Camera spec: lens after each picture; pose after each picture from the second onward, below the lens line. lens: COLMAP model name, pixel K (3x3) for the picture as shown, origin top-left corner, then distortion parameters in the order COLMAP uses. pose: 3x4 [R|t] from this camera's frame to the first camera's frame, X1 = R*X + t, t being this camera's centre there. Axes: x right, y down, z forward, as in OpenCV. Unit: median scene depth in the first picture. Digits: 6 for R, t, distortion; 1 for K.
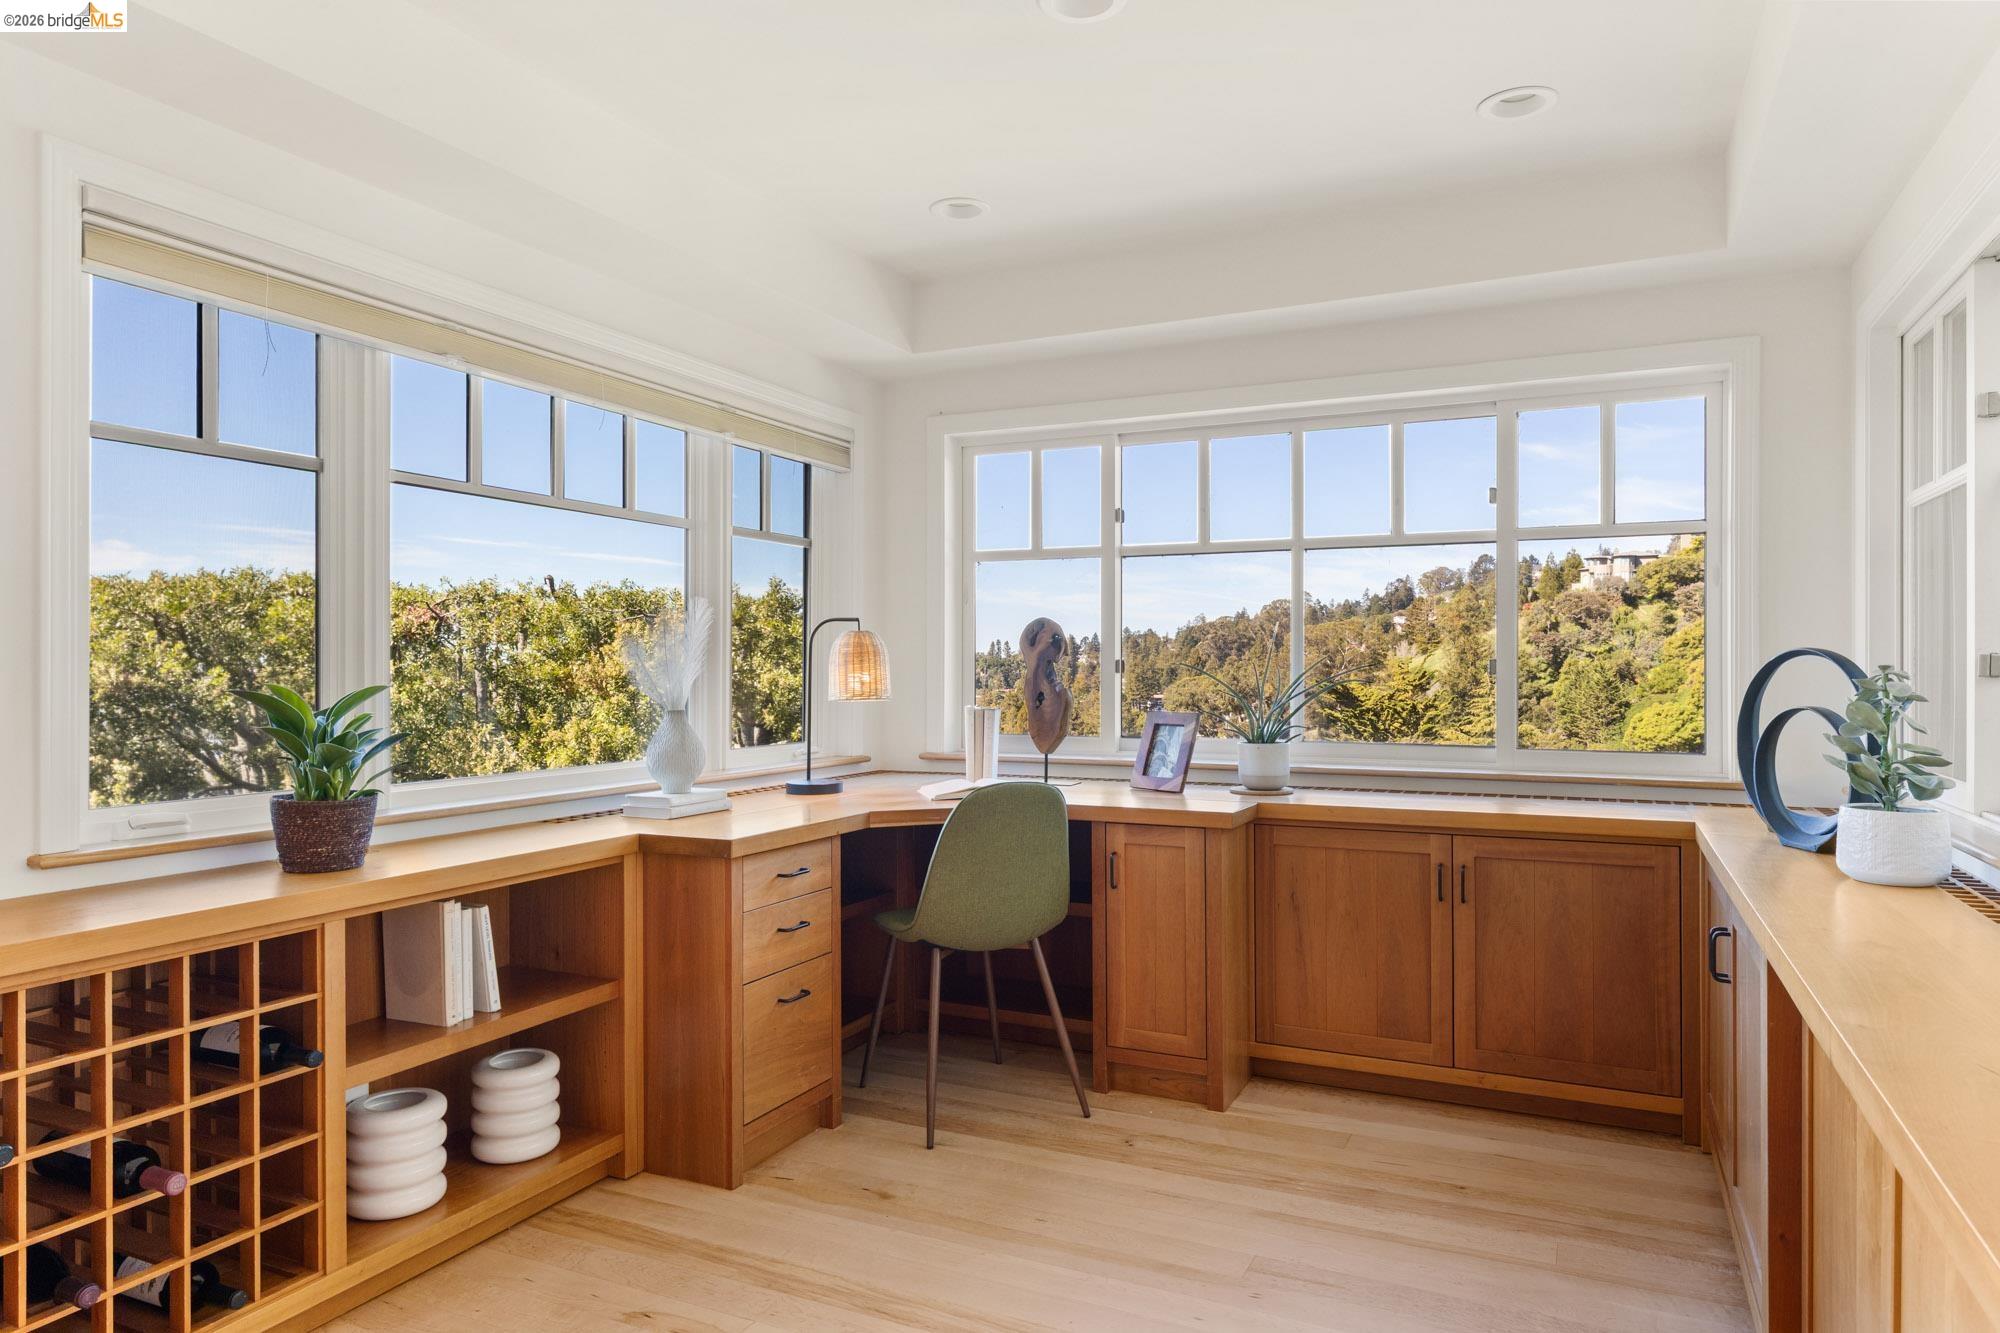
lens RADIAL K [[1225.2, 0, 1005.2], [0, 1225.2, 668.8], [0, 0, 1]] dist [0.003258, 0.000438]
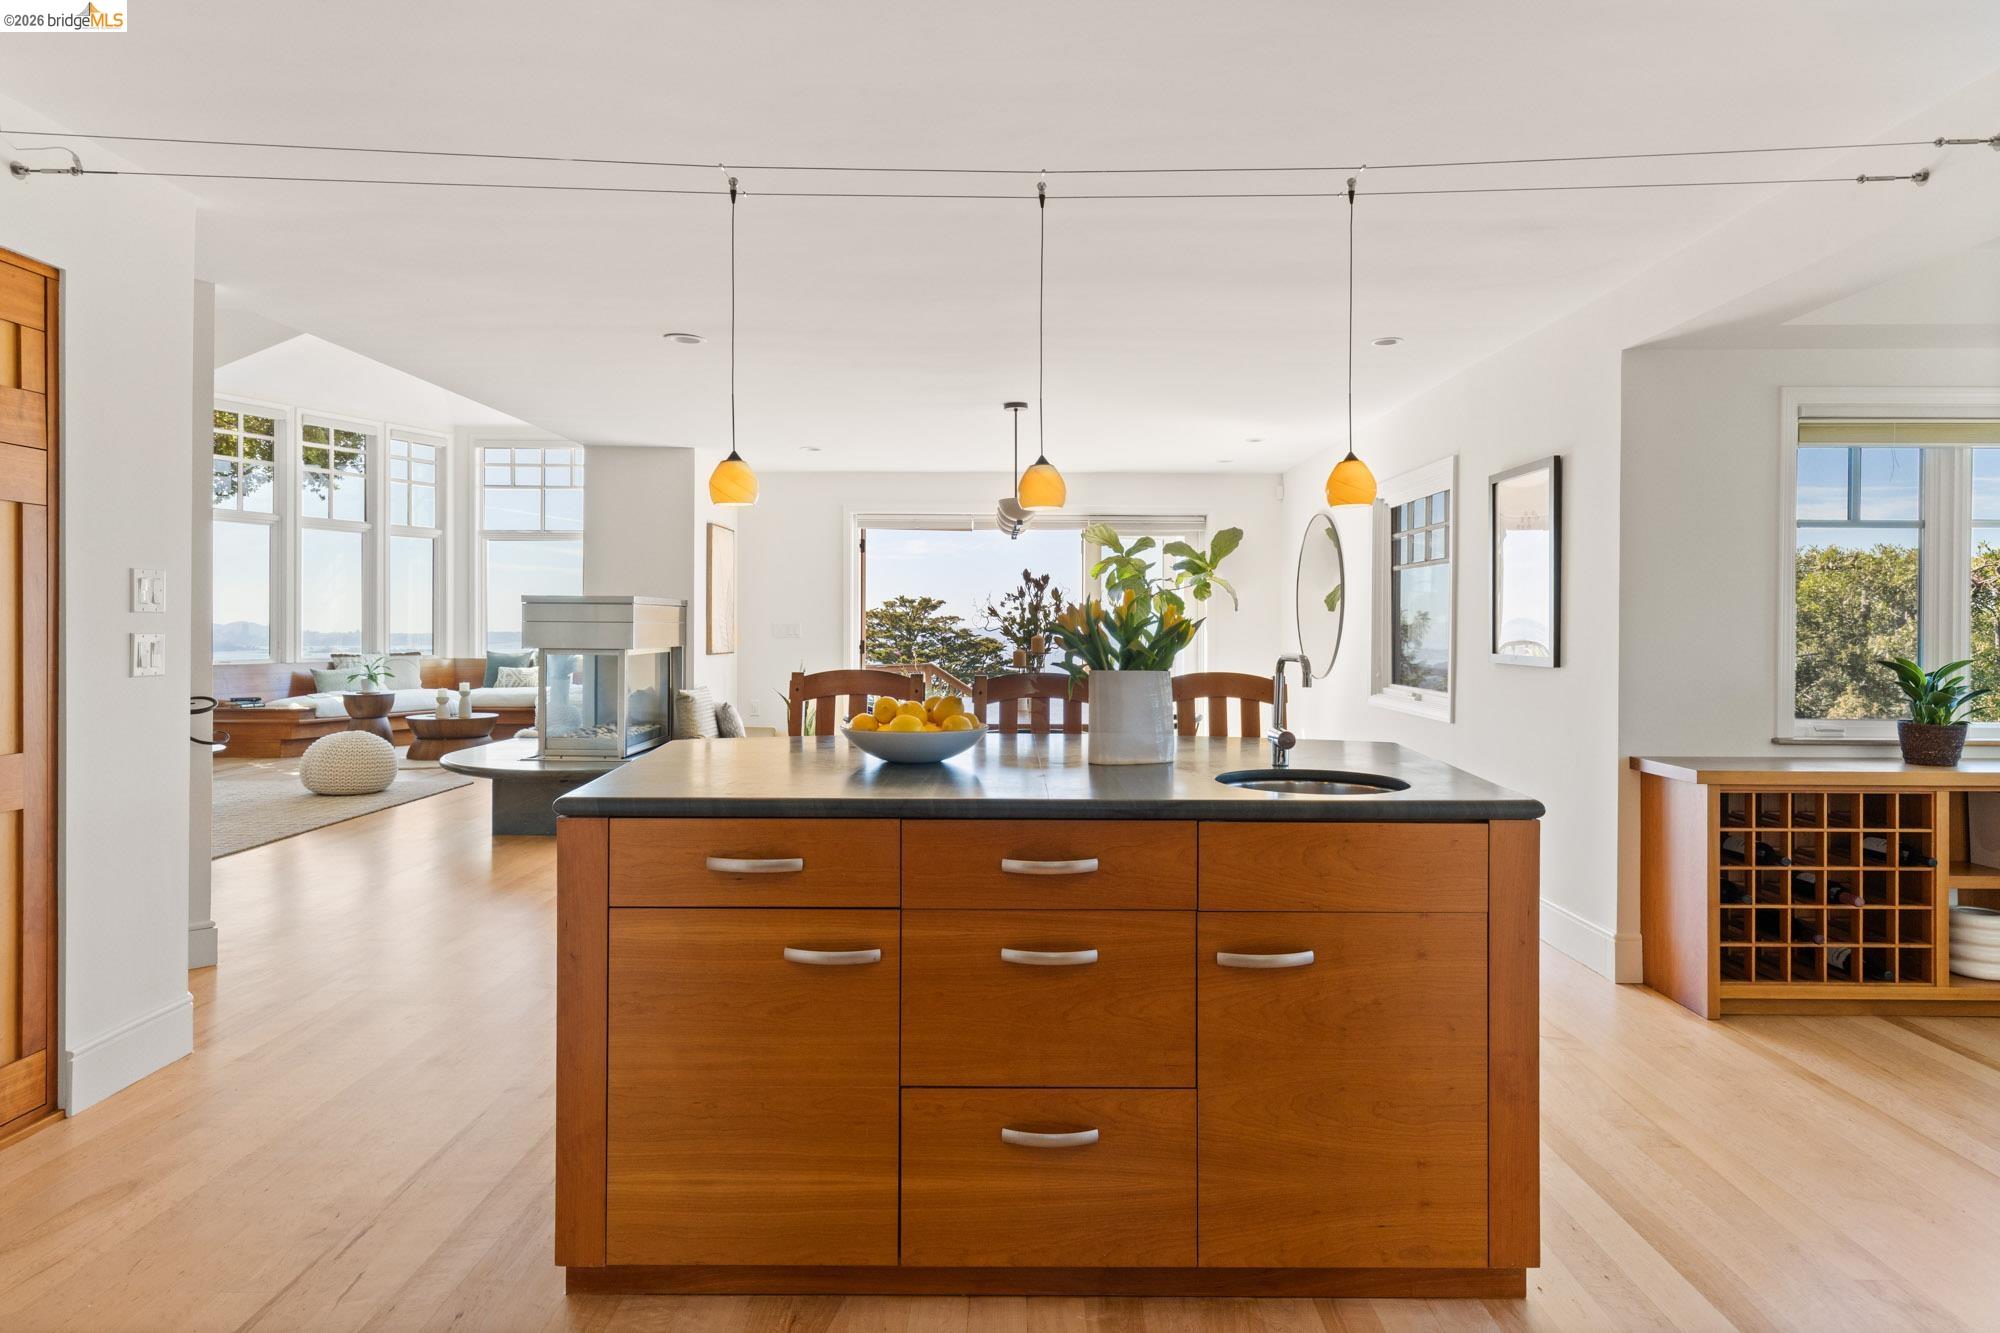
lens RADIAL K [[1123.2, 0, 1003.9], [0, 1123.2, 624.9], [0, 0, 1]] dist [-0.005089, 0.000156]
pose [[0.415331, 0.003579, -0.909664, 0.340442], [-0.006853, 0.999976, 0.000805, -0.027234], [0.909645, 0.005899, 0.415345, -0.854547]]
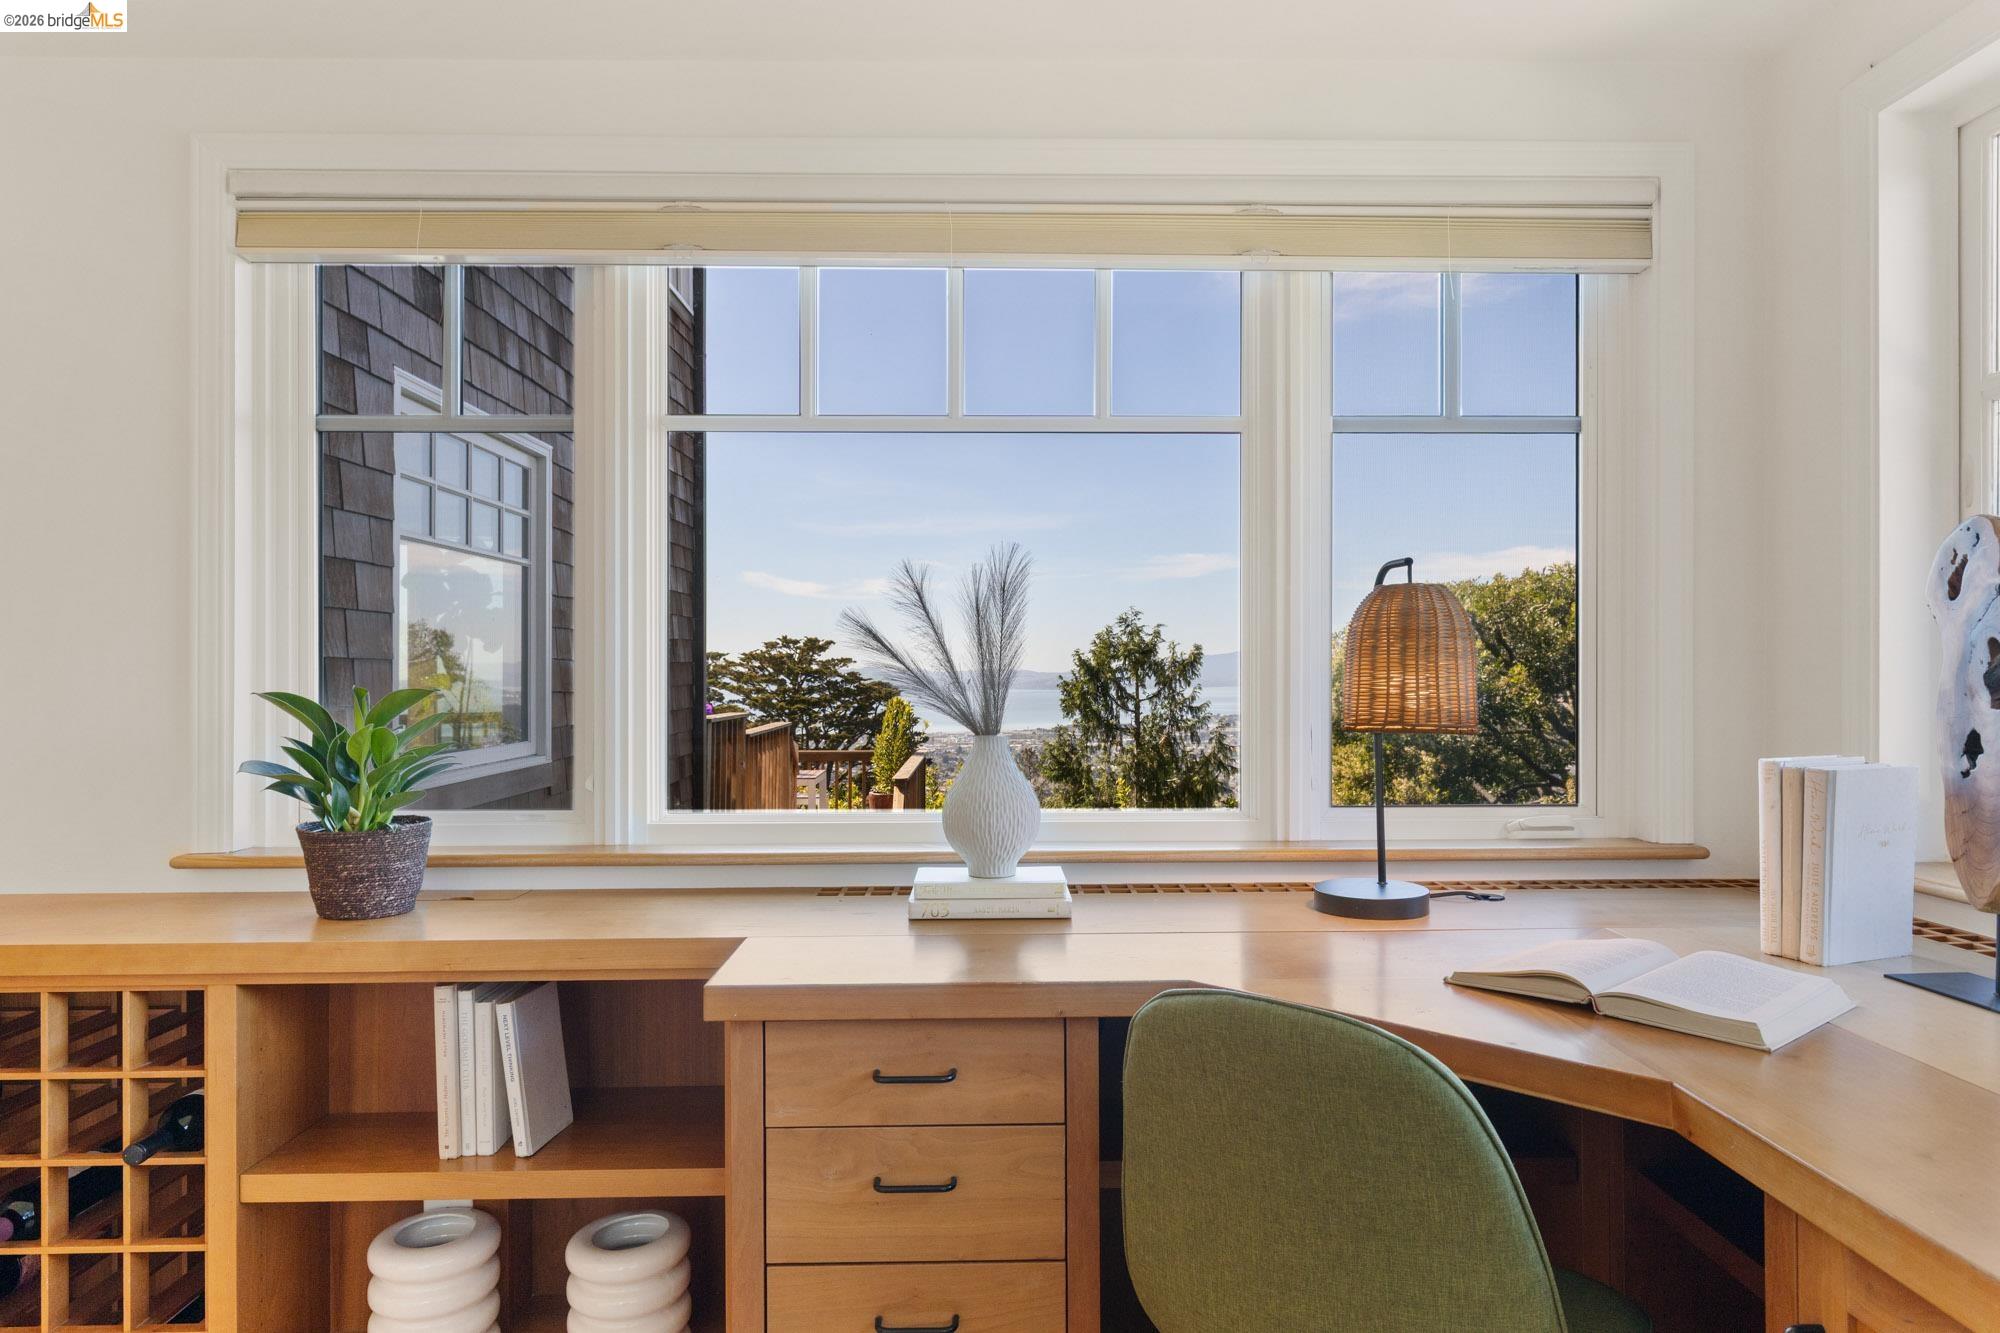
lens RADIAL K [[1225.2, 0, 993.5], [0, 1225.2, 654.8], [0, 0, 1]] dist [0.003258, 0.000438]
pose [[0.452768, -0.009346, -0.891580, 0.357829], [0.001164, 0.999950, -0.009890, 0.001085], [0.891628, 0.003440, 0.452756, 1.000652]]
